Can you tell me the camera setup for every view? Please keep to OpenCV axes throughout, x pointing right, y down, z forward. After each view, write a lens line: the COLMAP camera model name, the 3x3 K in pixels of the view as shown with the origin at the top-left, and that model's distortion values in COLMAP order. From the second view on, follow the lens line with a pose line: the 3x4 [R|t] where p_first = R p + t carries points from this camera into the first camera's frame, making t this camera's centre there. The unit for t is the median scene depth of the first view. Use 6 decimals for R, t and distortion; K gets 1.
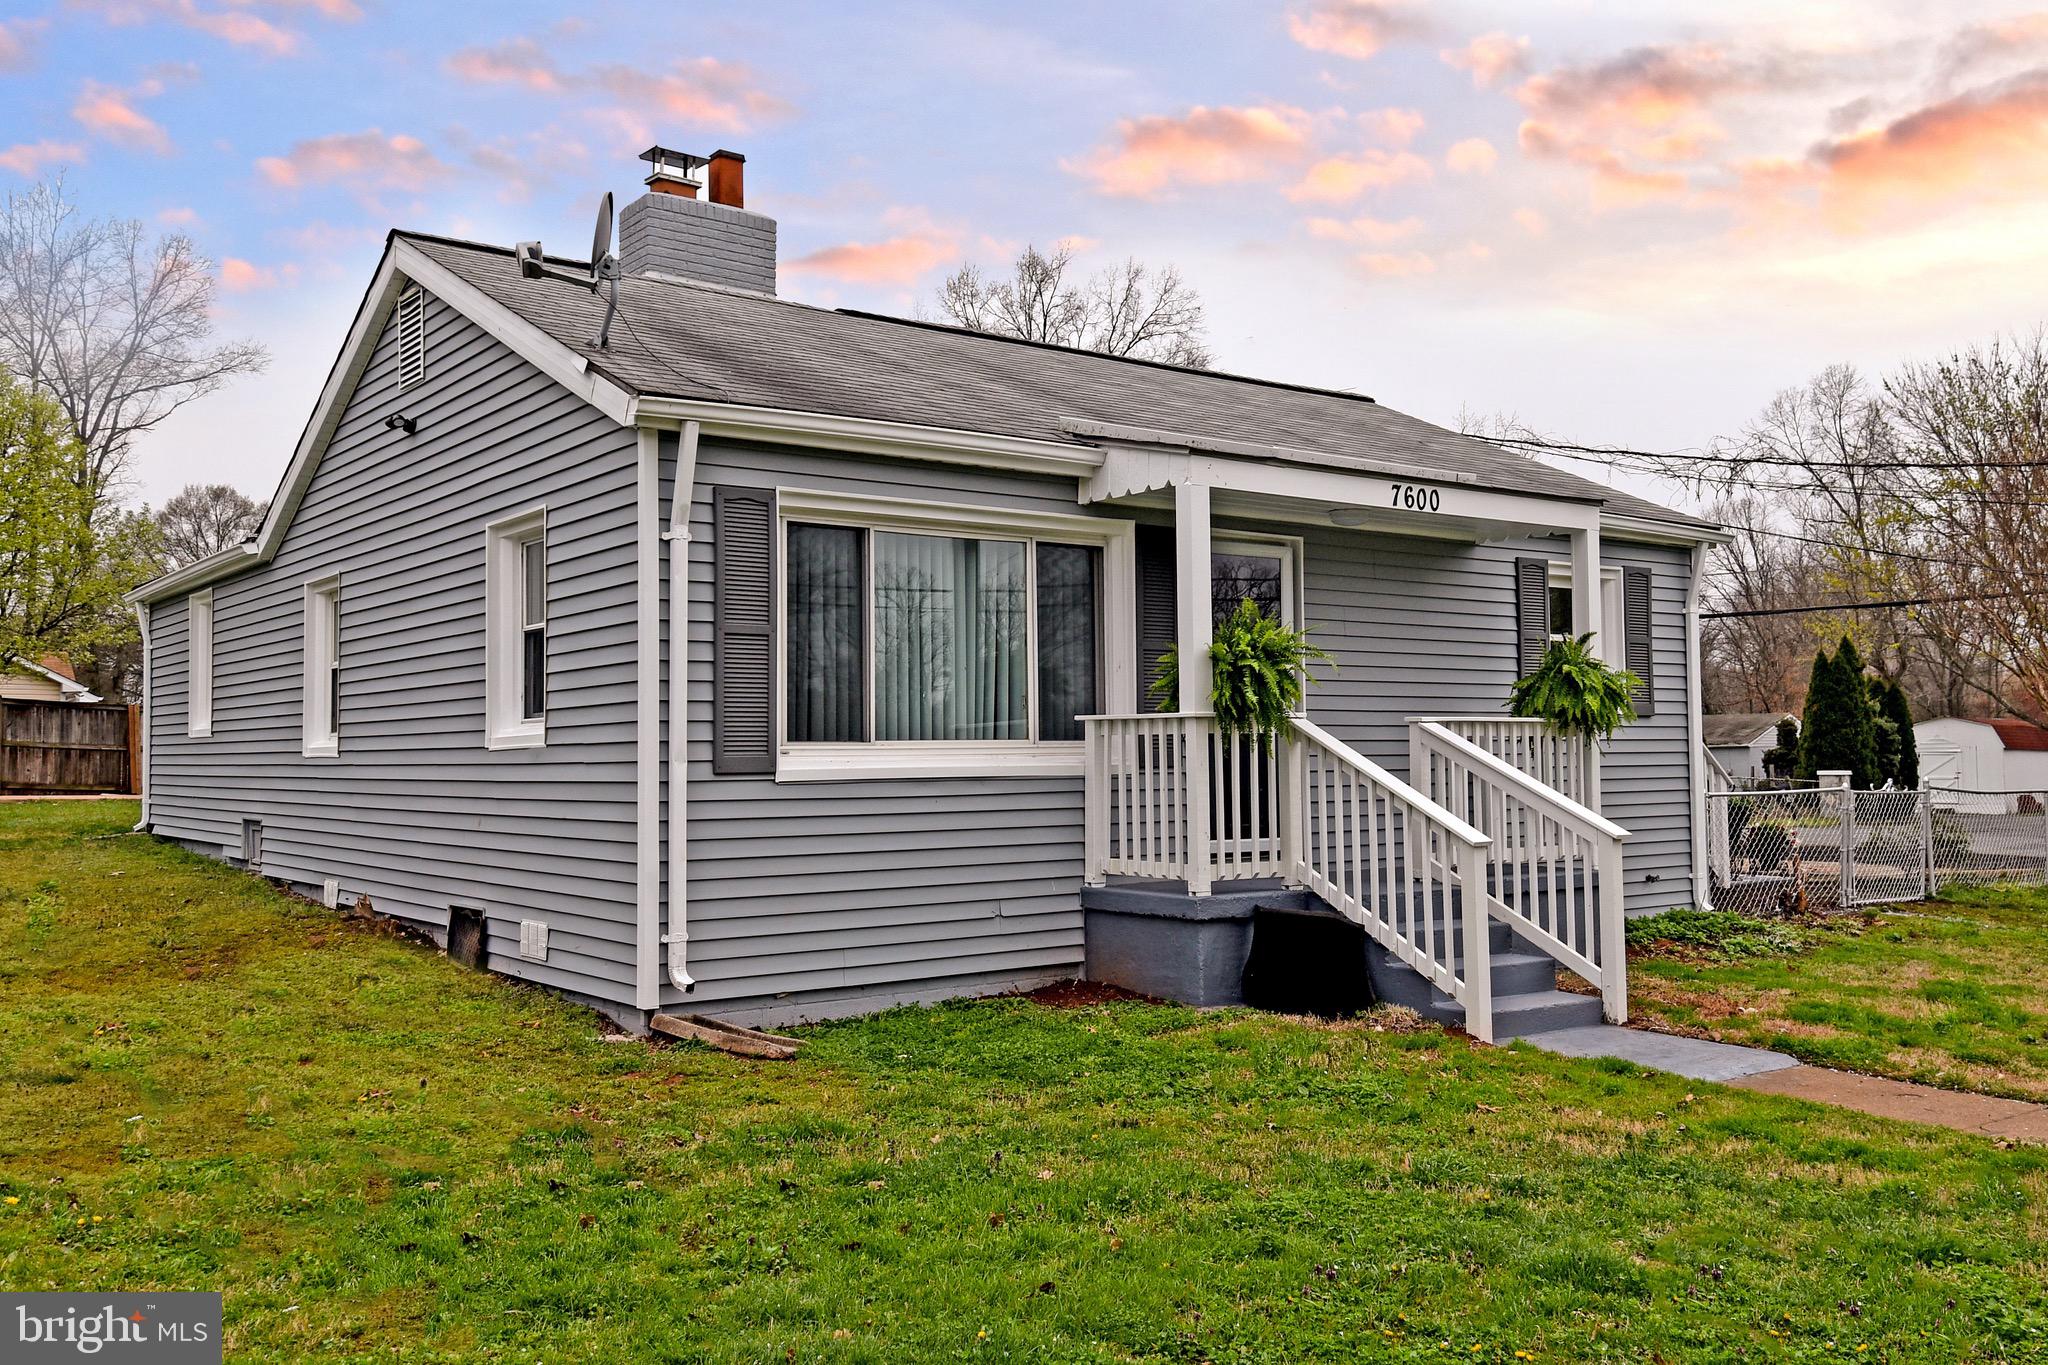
lens RADIAL K [[1731.6, 0, 1026.4], [0, 1731.6, 644.9], [0, 0, 1]] dist [0.063197, -0.053635]
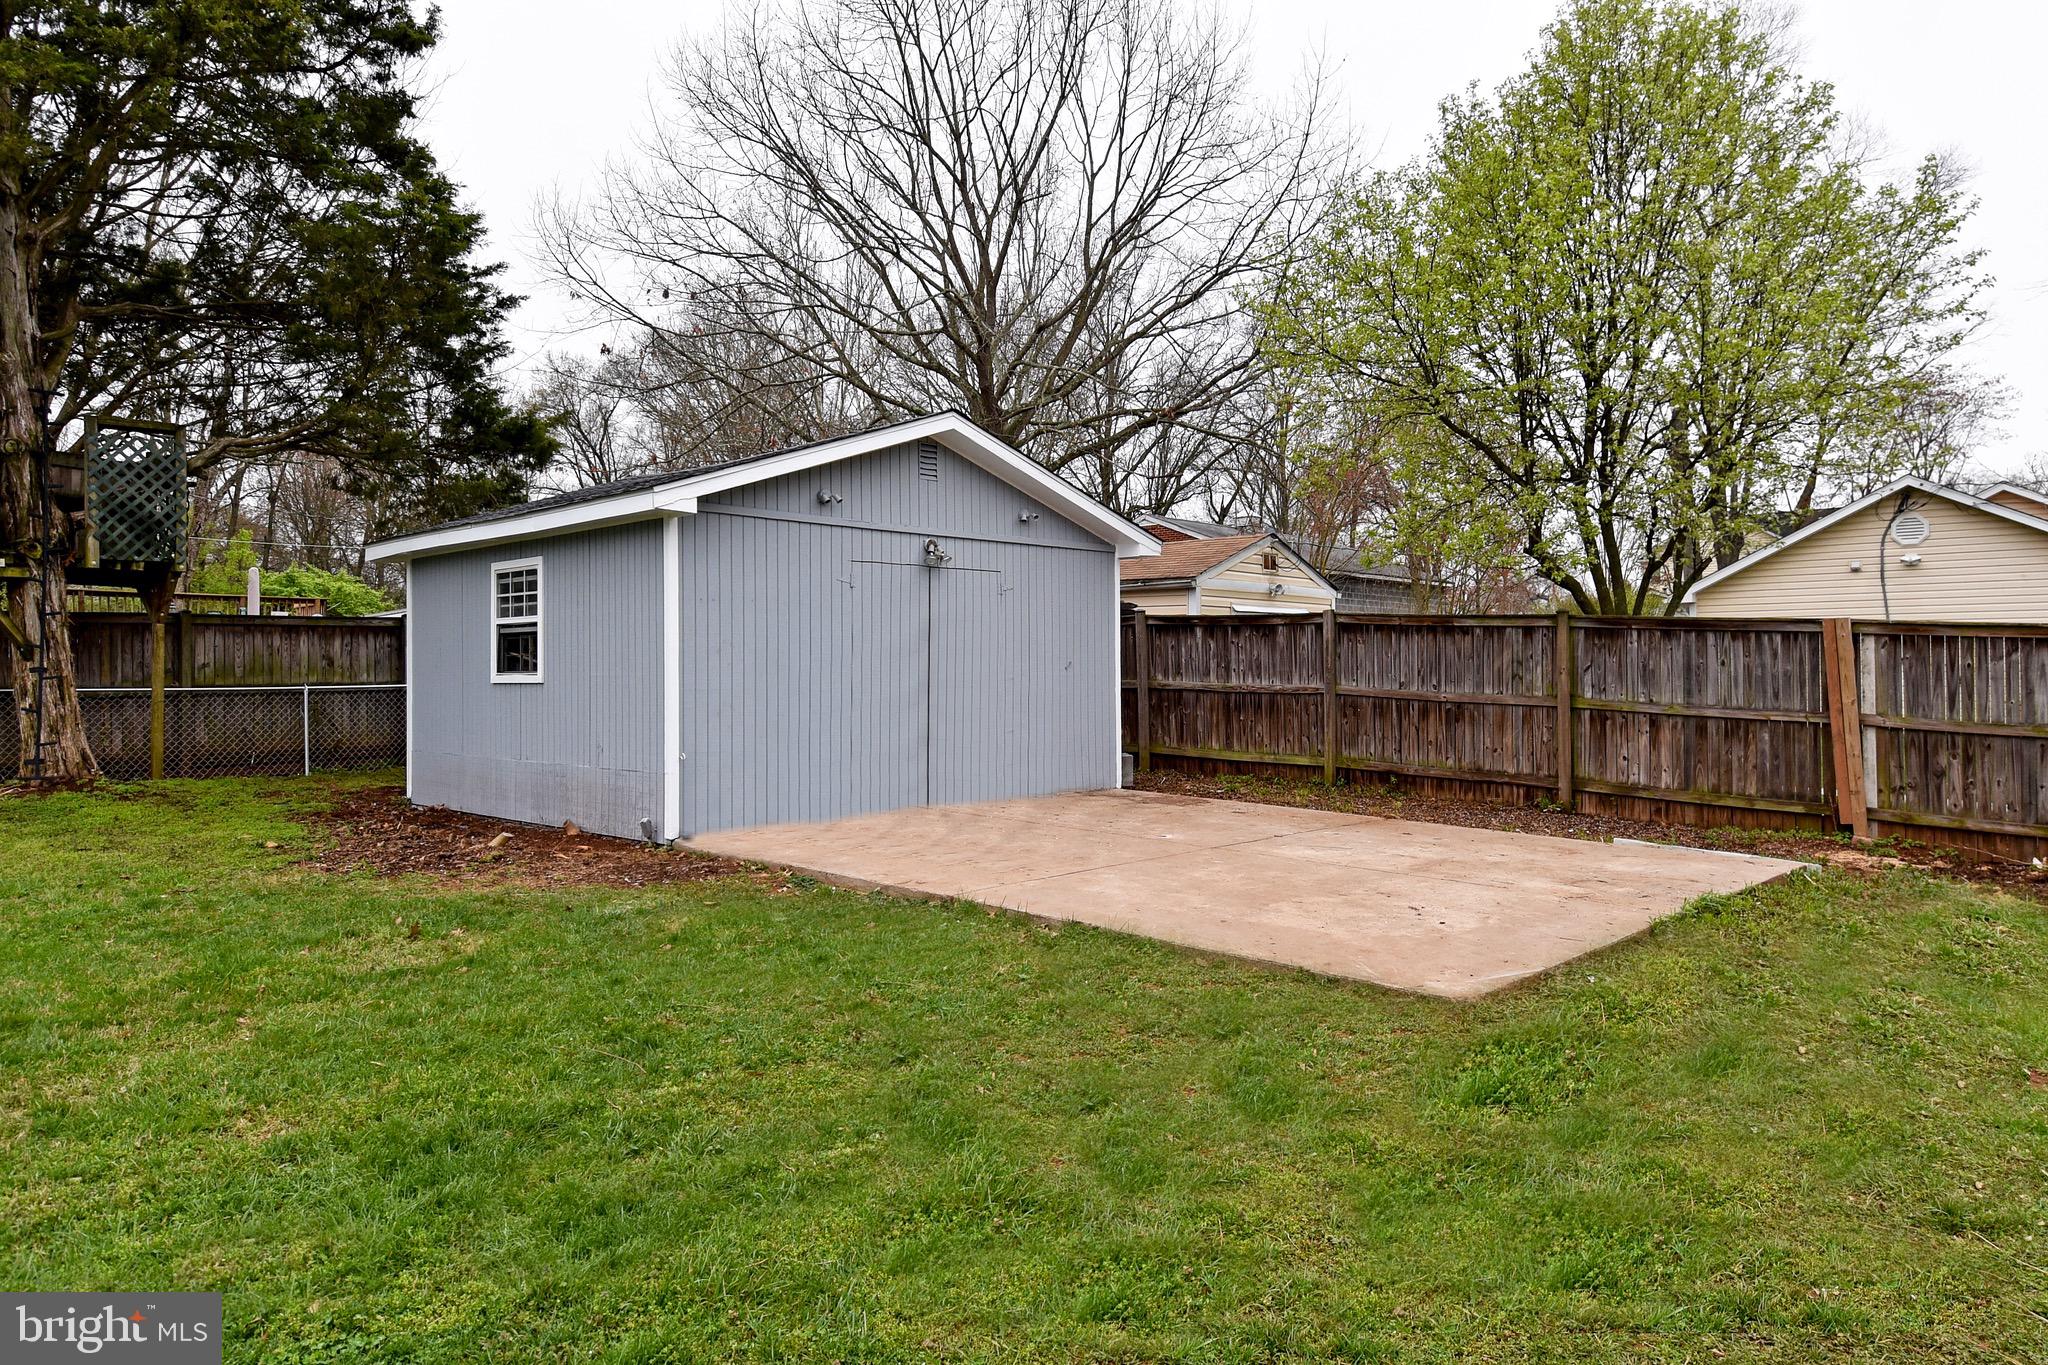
lens RADIAL K [[1249.5, 0, 1019.5], [0, 1249.5, 643.1], [0, 0, 1]] dist [-0.002027, -0.000766]
pose [[0.120722, -0.005146, -0.992673, -0.748202], [0.067048, 0.997745, 0.002982, 0.082985], [0.990419, -0.066917, 0.120795, 2.484554]]
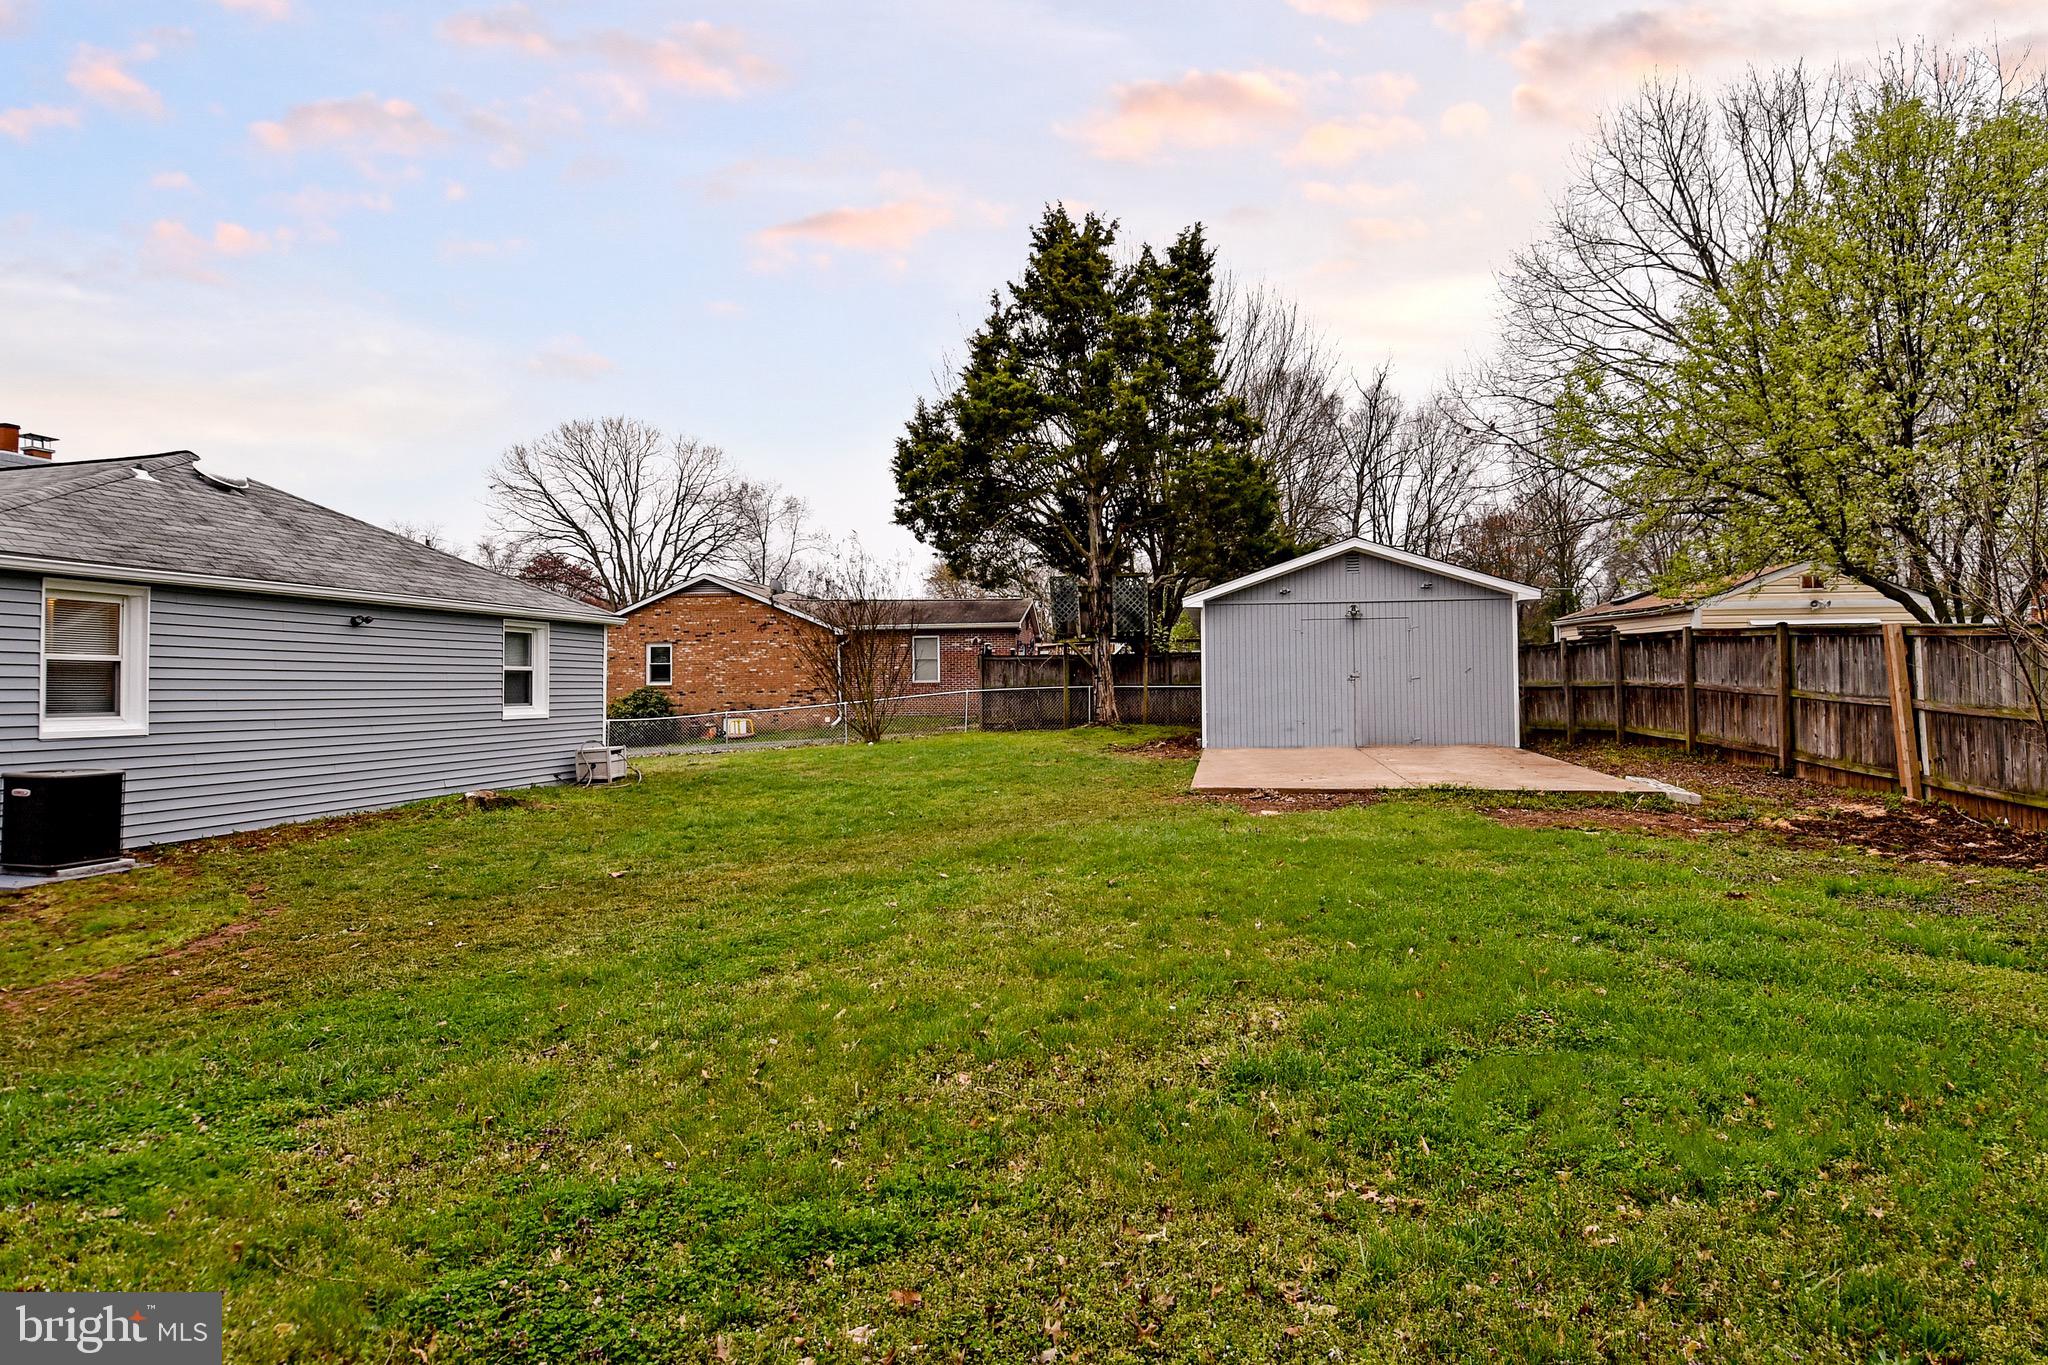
lens RADIAL K [[1080.9, 0, 1018.6], [0, 1080.9, 671.8], [0, 0, 1]] dist [0.048491, -0.053635]
pose [[-0.773673, 0.008622, -0.633526, -0.278738], [0.058580, 0.996598, -0.057975, 0.170638], [0.630871, -0.081966, -0.771546, 3.540939]]
